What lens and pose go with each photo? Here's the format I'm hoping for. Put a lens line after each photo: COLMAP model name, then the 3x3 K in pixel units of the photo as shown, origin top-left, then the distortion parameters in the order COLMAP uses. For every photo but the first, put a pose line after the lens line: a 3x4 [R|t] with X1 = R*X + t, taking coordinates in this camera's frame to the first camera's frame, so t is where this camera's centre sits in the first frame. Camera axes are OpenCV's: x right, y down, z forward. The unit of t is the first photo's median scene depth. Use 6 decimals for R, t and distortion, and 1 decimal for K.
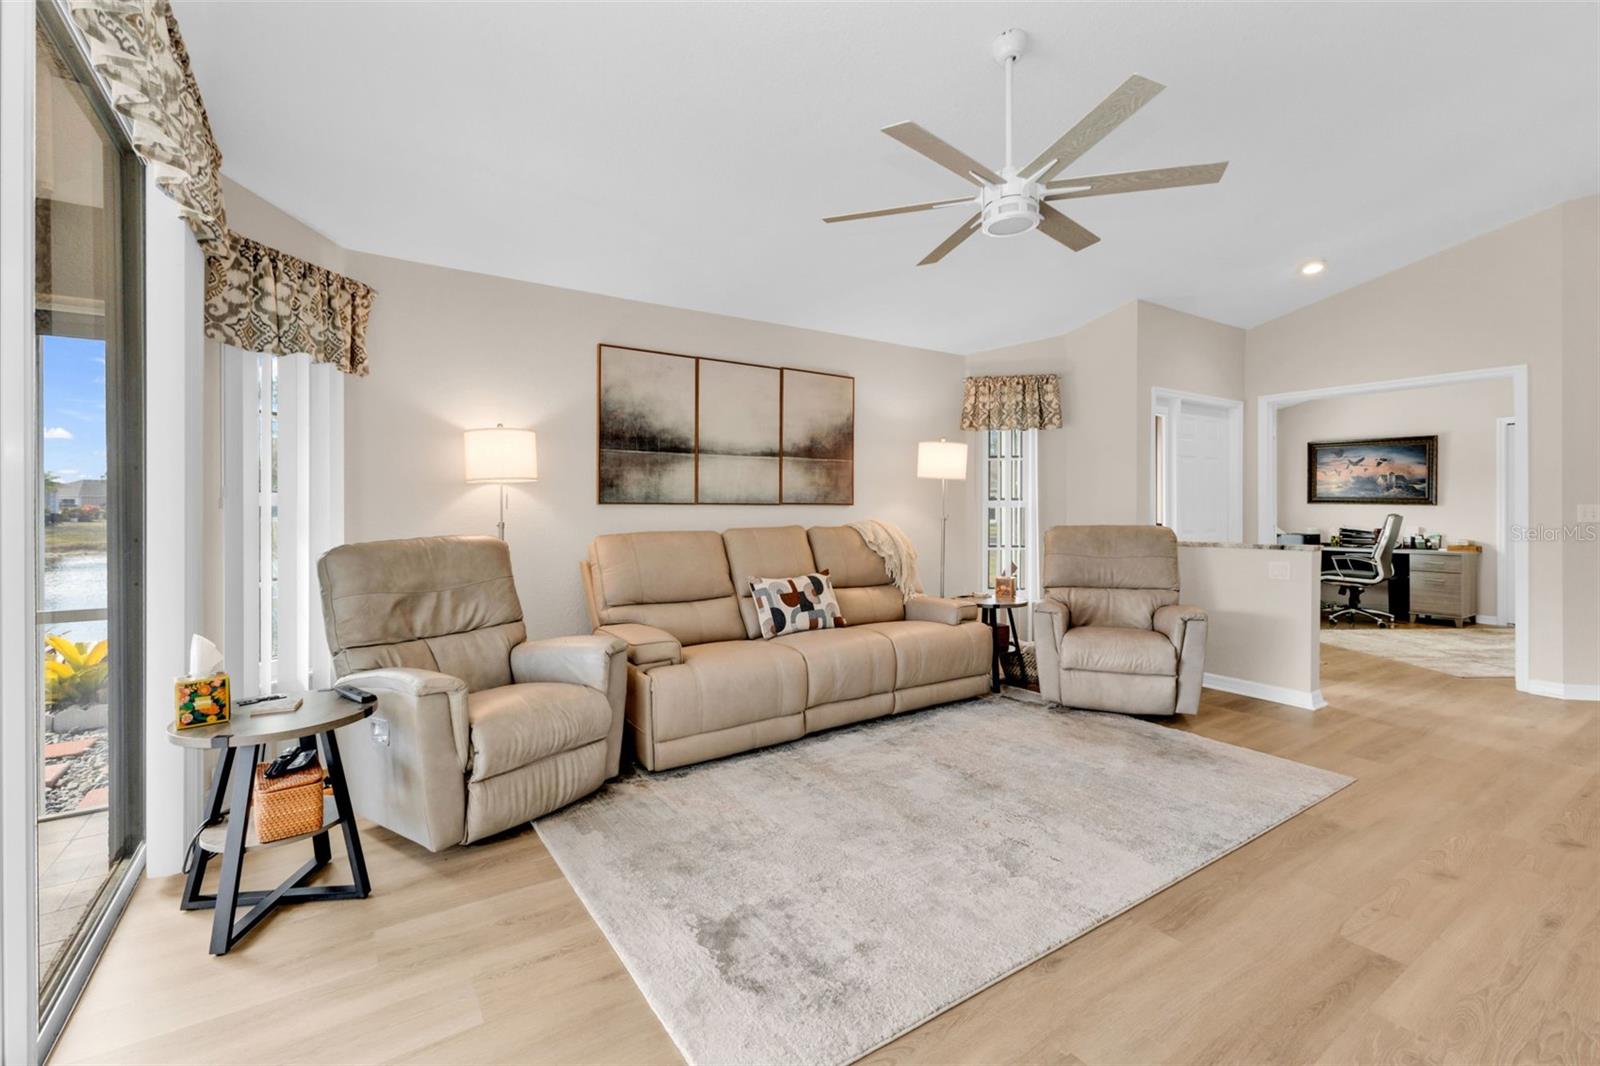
lens RADIAL K [[690.9, 0, 805.7], [0, 690.9, 510.5], [0, 0, 1]] dist [0.004056, 0.000056]
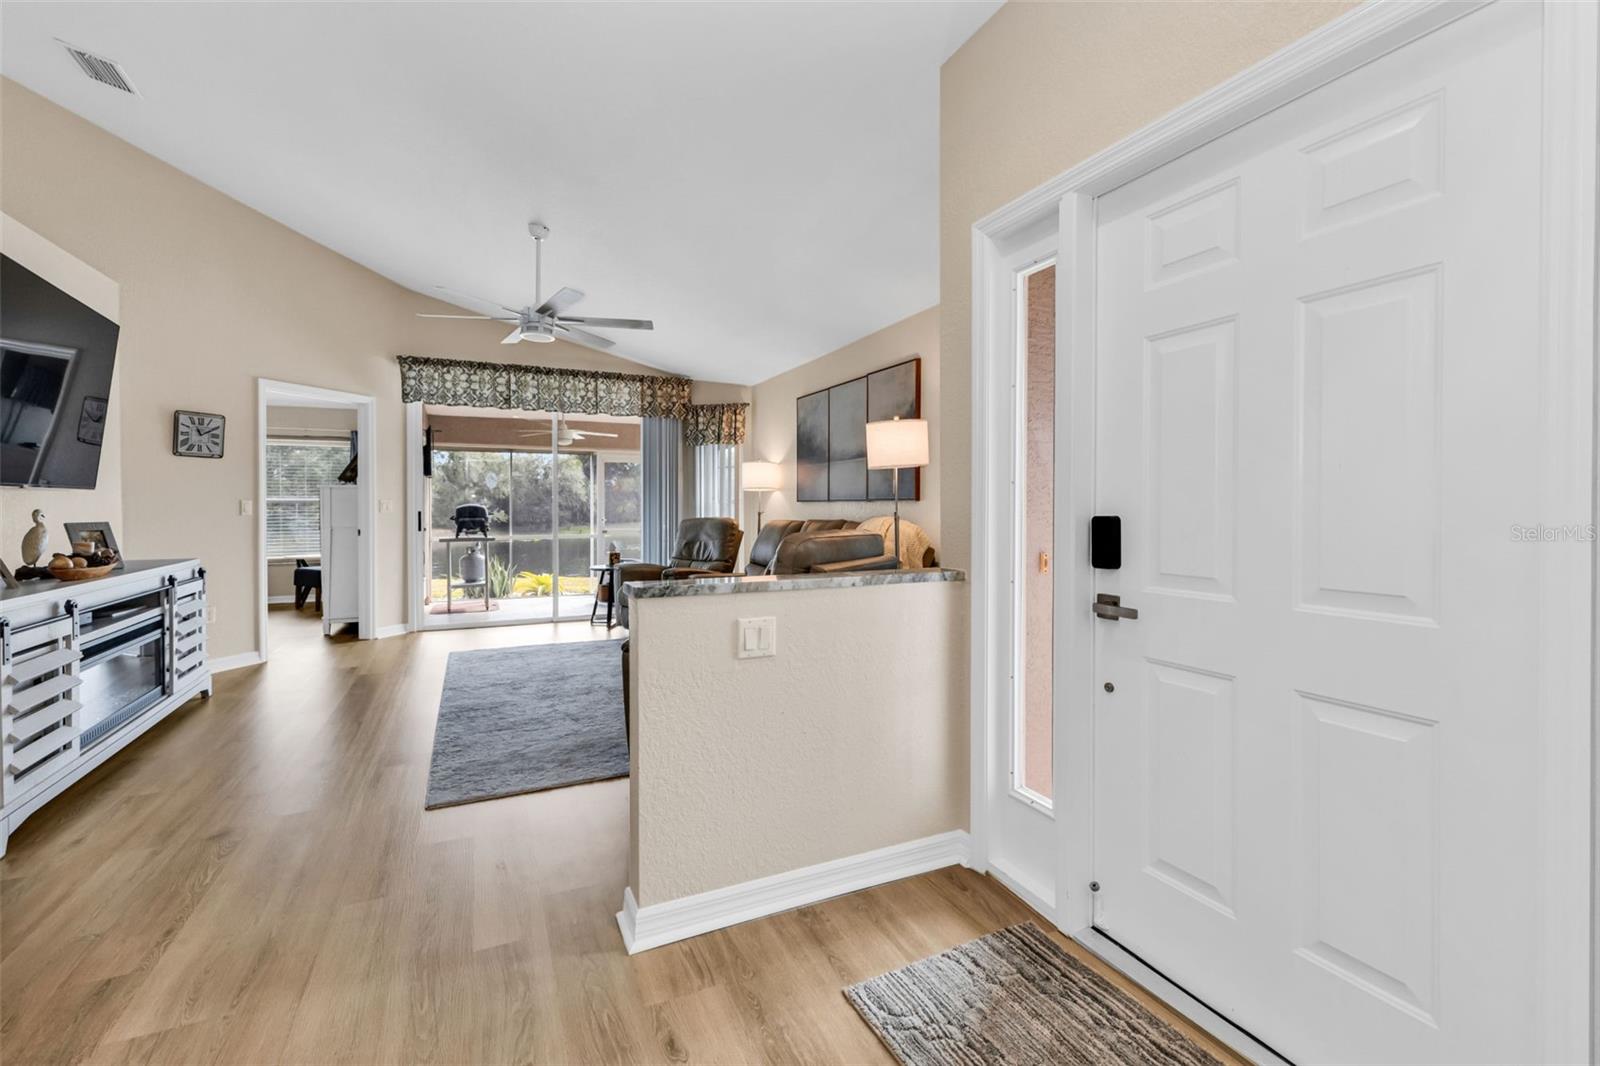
lens RADIAL K [[686.1, 0, 804.5], [0, 686.1, 510.4], [0, 0, 1]] dist [0.003575, 0.000563]
pose [[-0.142186, 0.008270, -0.989805, 1.071738], [-0.000987, 0.999963, 0.008497, -0.001920], [0.989839, 0.002185, -0.142173, 1.079856]]
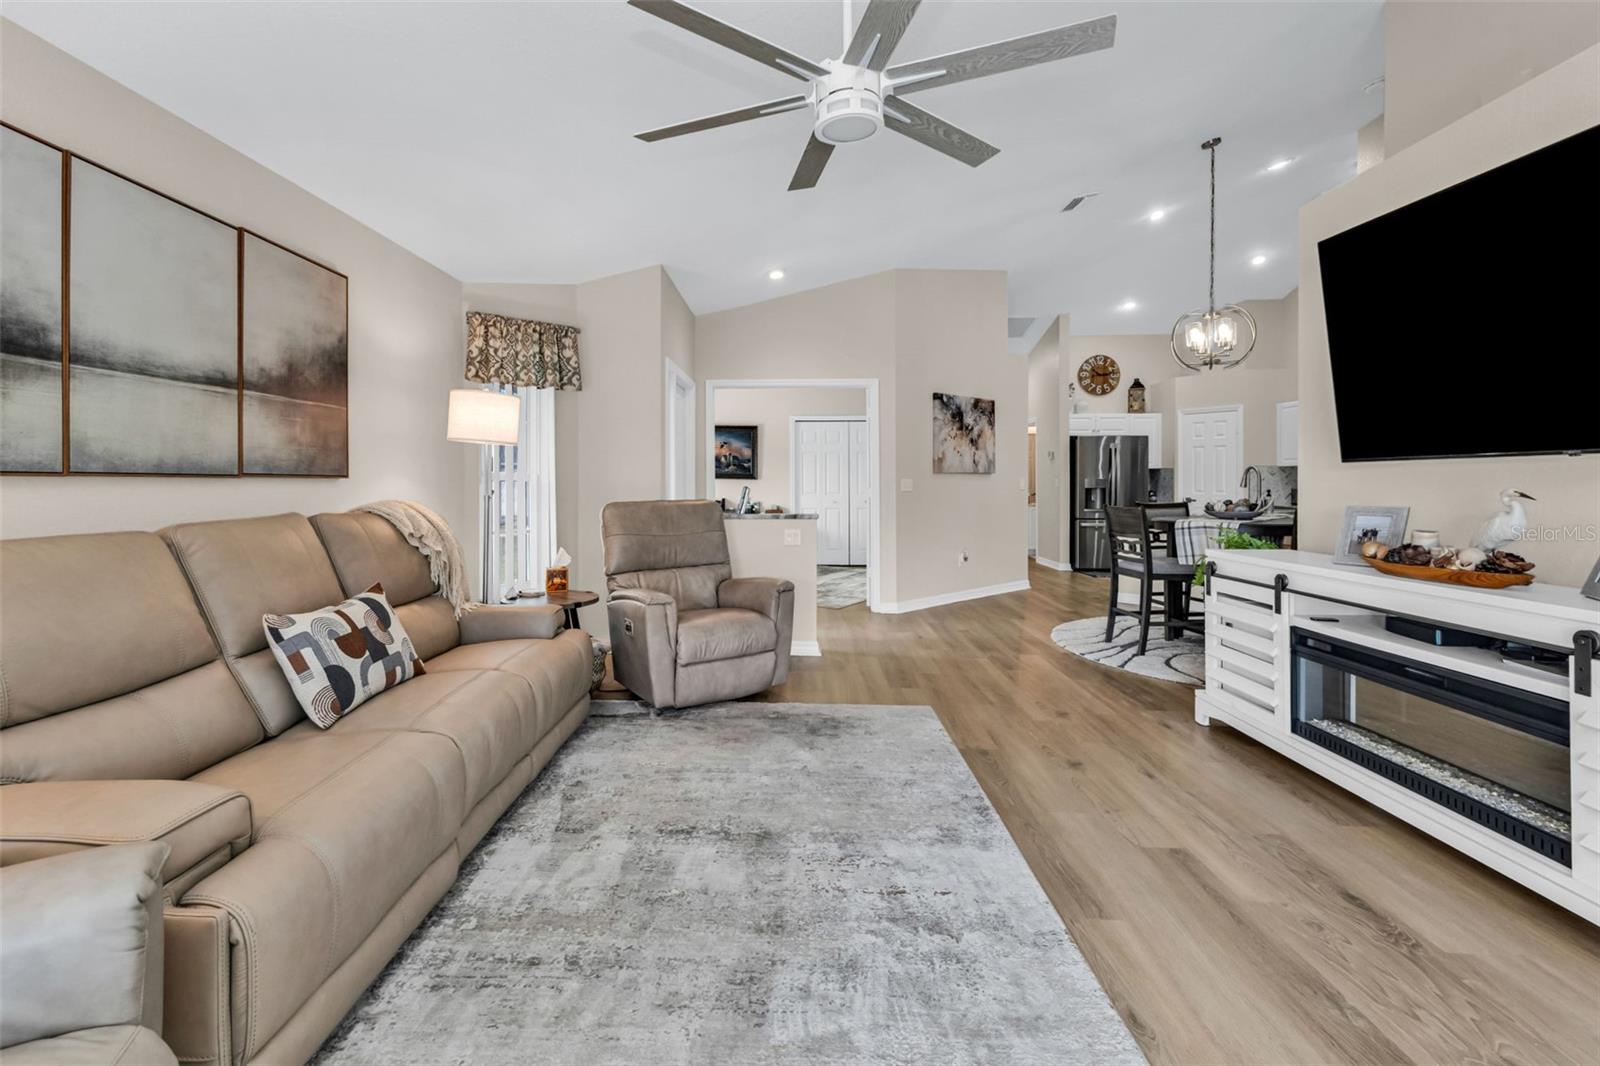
lens RADIAL K [[699.4, 0, 756.1], [0, 699.4, 485.2], [0, 0, 1]] dist [0.003904, 0.000098]
pose [[0.603478, -0.004694, 0.797366, -0.239256], [0.004033, 0.999988, 0.002834, -0.001032], [-0.797370, 0.001506, 0.603489, 0.341250]]
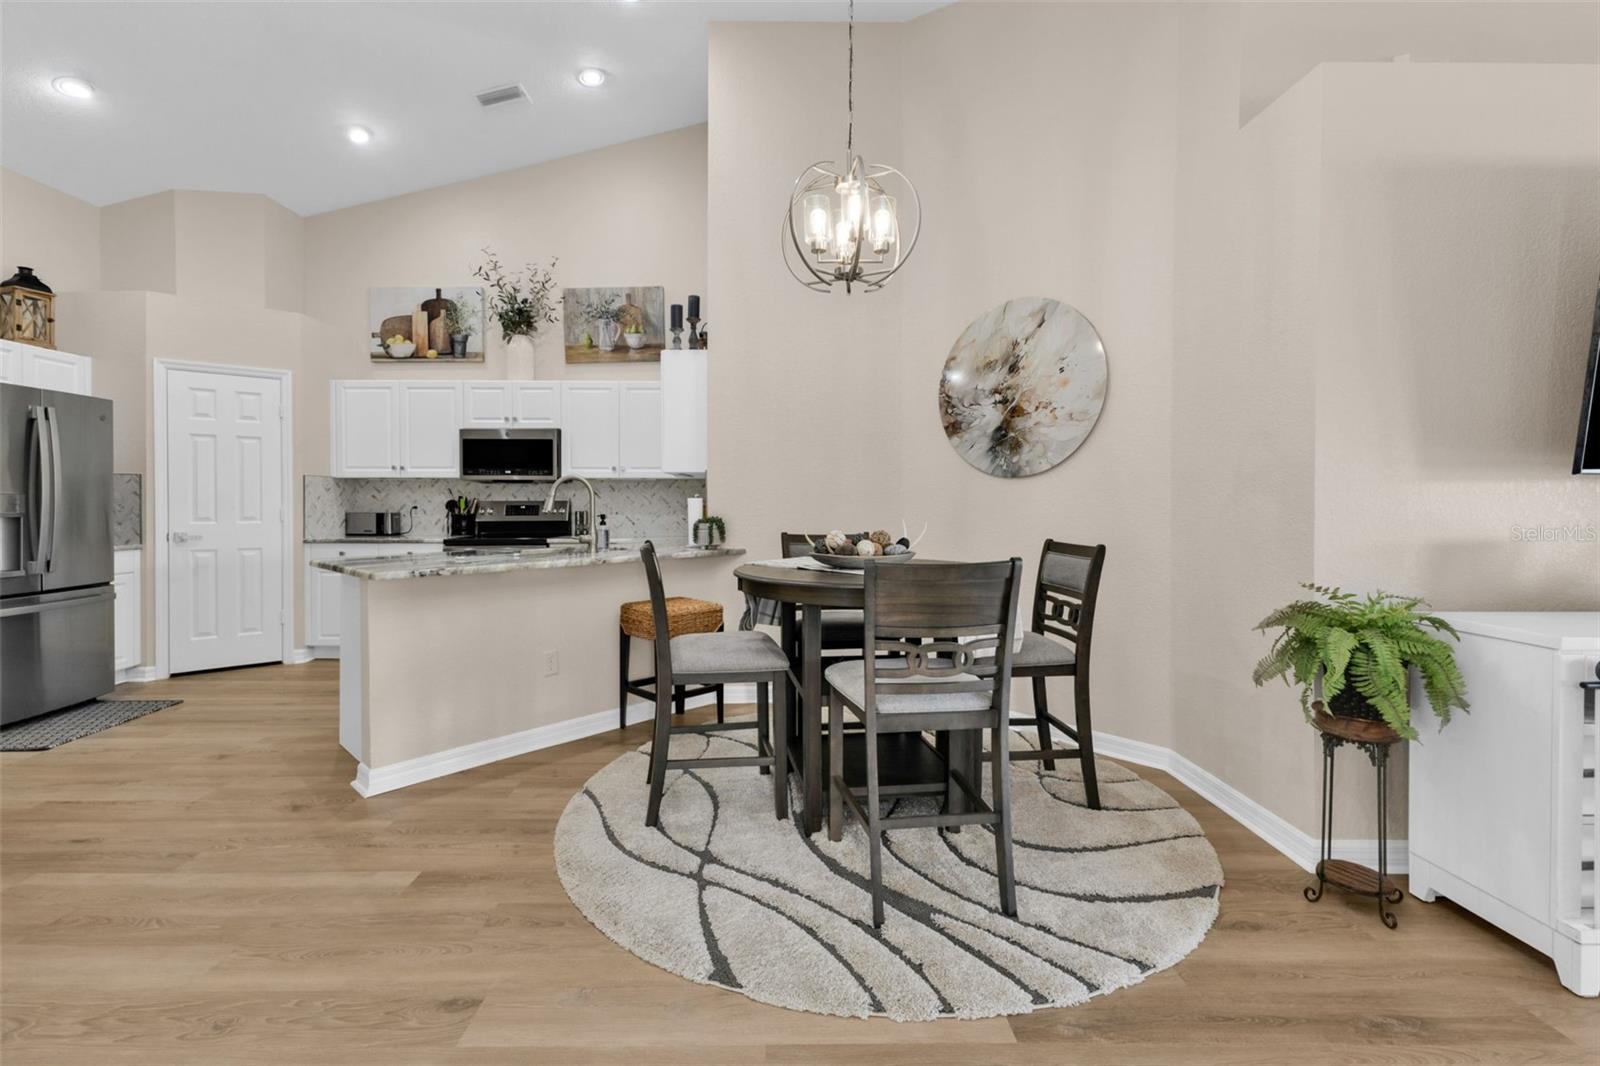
lens RADIAL K [[700.5, 0, 778.9], [0, 700.5, 509.9], [0, 0, 1]] dist [0.008073, -0.000362]
pose [[-0.837362, -0.007898, 0.546591, 0.809673], [0.000646, 0.999881, 0.015437, -0.002343], [-0.546648, 0.013280, -0.837257, 0.961187]]
